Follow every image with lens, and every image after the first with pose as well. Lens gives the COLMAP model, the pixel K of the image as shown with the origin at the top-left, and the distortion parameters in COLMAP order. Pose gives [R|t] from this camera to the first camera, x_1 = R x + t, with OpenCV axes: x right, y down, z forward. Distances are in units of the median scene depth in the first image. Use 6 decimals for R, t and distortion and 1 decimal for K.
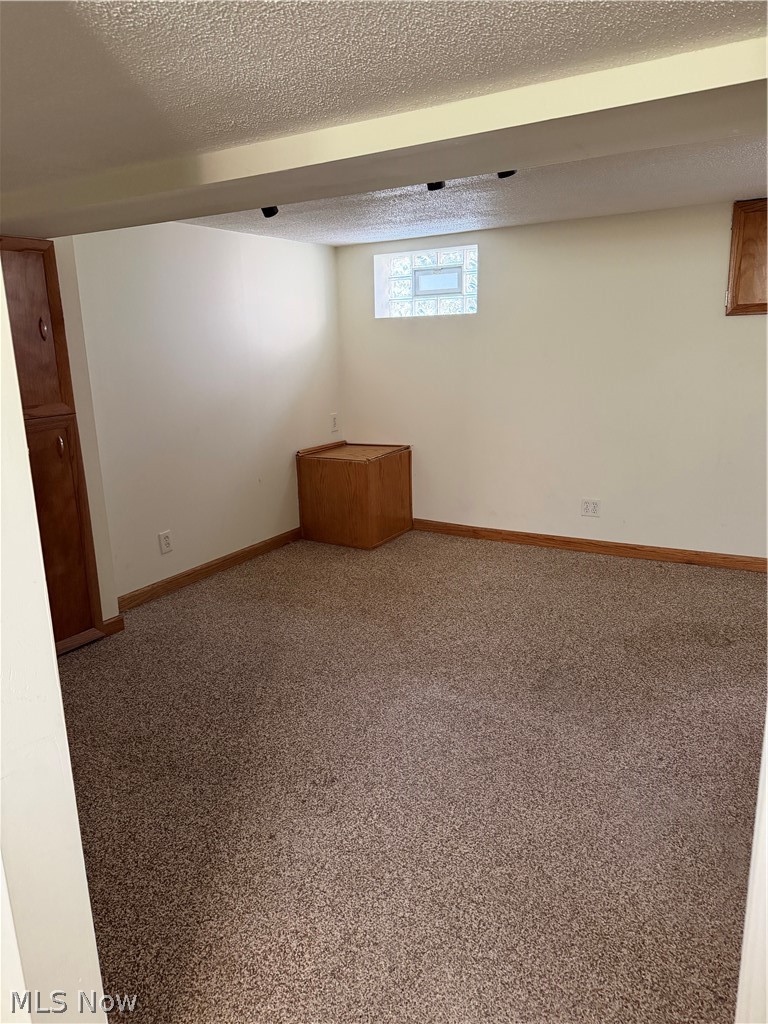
lens RADIAL K [[715.6, 0, 381.0], [0, 715.6, 510.4], [0, 0, 1]] dist [0.069160, -0.107496]
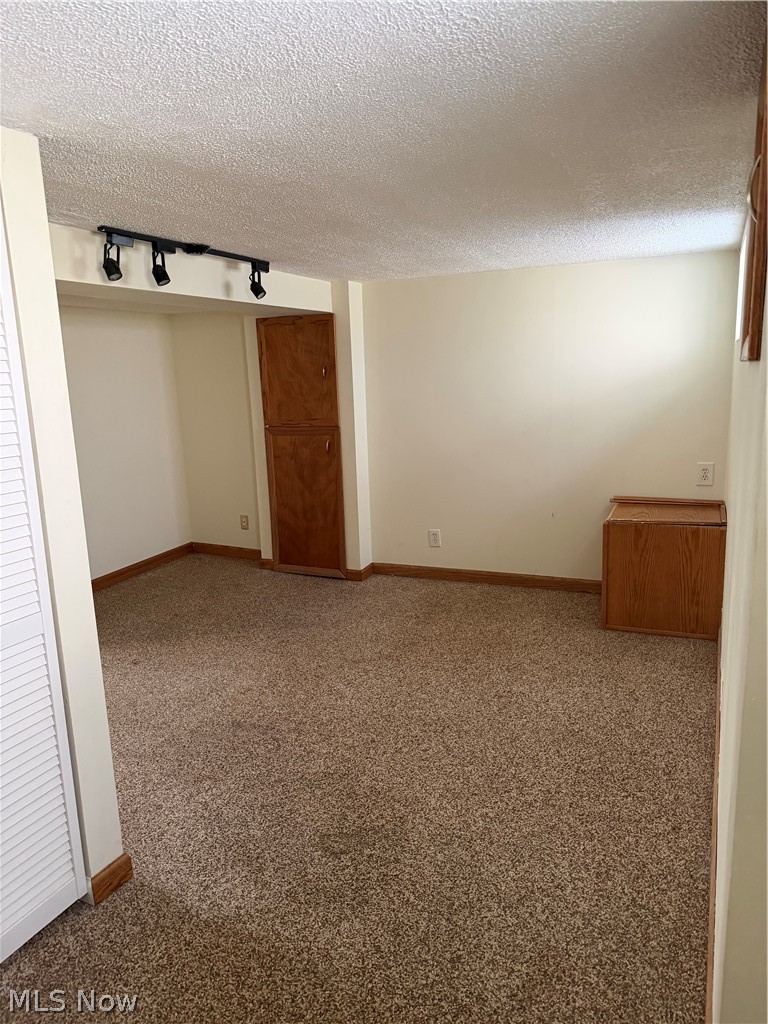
lens RADIAL K [[715.6, 0, 382.4], [0, 715.6, 511.6], [0, 0, 1]] dist [0.069160, -0.107496]
pose [[0.130685, 0.217119, -0.967358, 0.934340], [-0.205399, 0.960485, 0.187828, -0.228671], [0.969914, 0.174148, 0.170117, 0.757397]]
